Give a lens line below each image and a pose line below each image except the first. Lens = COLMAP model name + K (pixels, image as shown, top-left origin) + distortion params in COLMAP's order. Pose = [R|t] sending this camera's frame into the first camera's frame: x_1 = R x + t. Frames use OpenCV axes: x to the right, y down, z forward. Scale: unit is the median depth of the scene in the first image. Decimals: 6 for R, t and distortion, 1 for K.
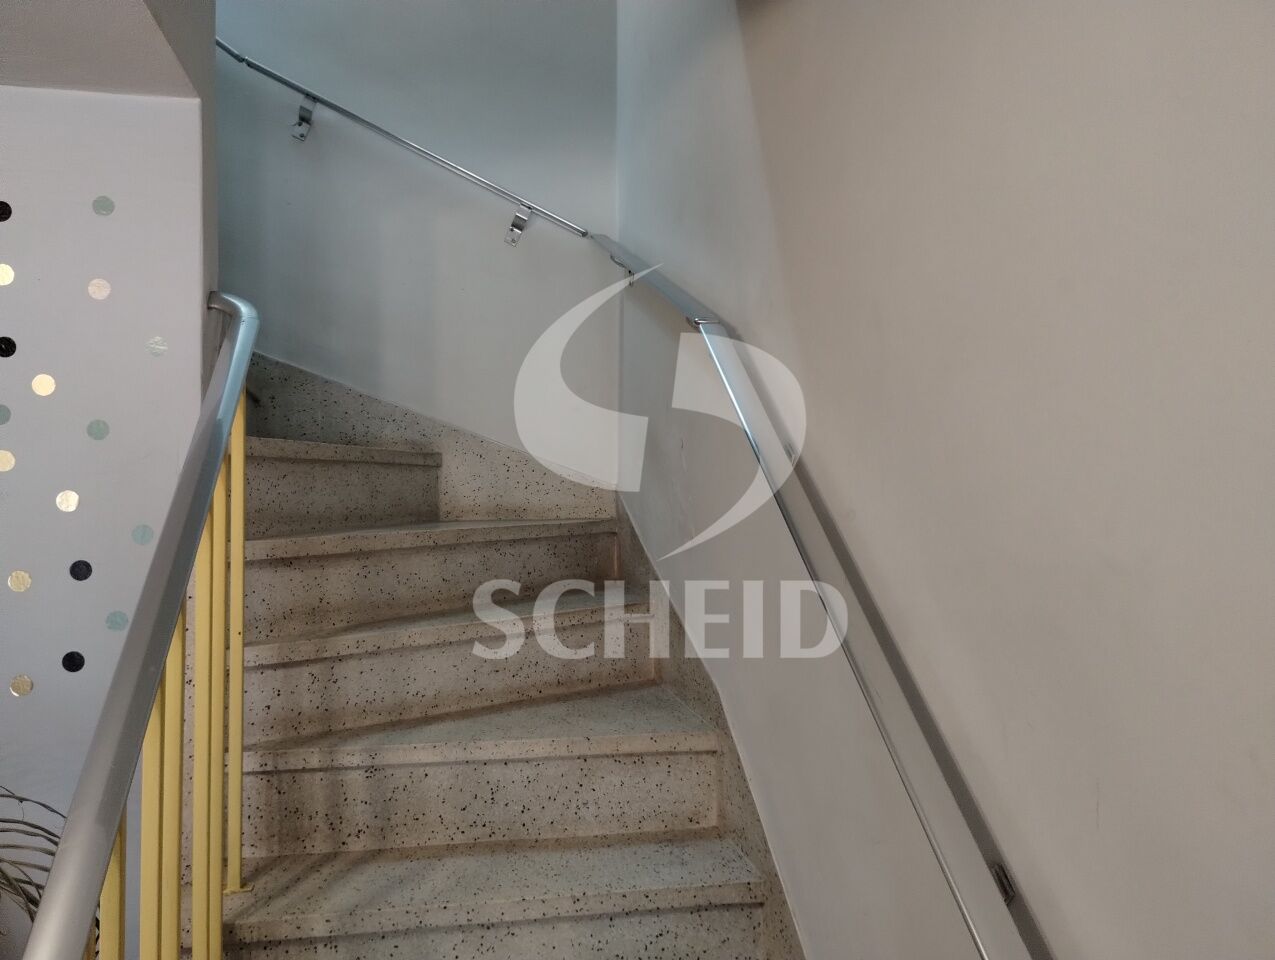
lens RADIAL K [[1029.3, 0, 637.5], [0, 1029.3, 480.0], [0, 0, 1]] dist [0.007342, 0.002054]
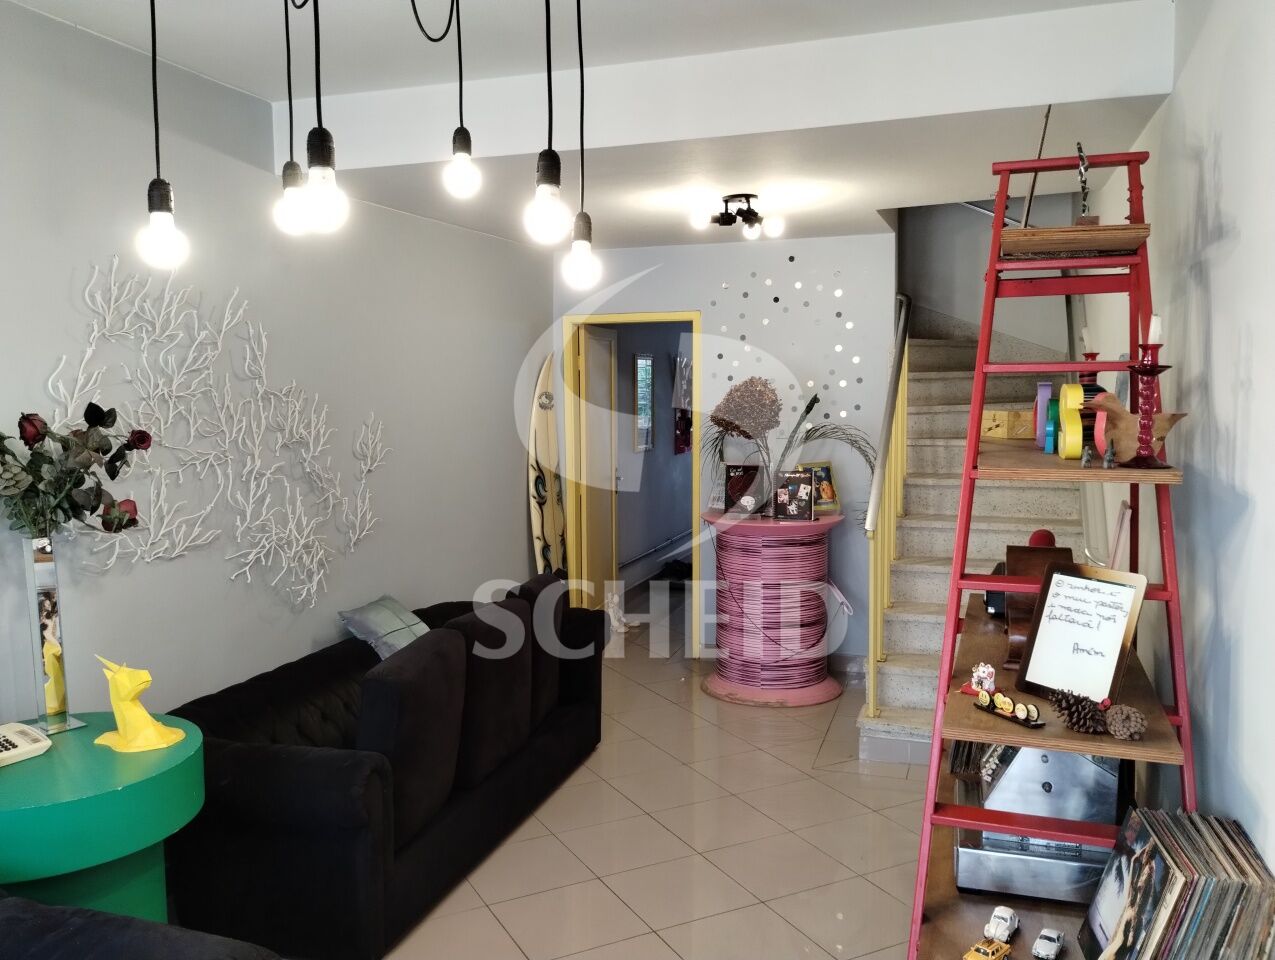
lens RADIAL K [[1029.3, 0, 637.5], [0, 1029.3, 480.0], [0, 0, 1]] dist [0.007342, 0.002054]
pose [[0.850479, 0.033461, -0.524944, 0.542820], [0.022125, 0.994816, 0.099257, 0.053768], [0.525544, -0.096031, 0.845329, -1.975960]]
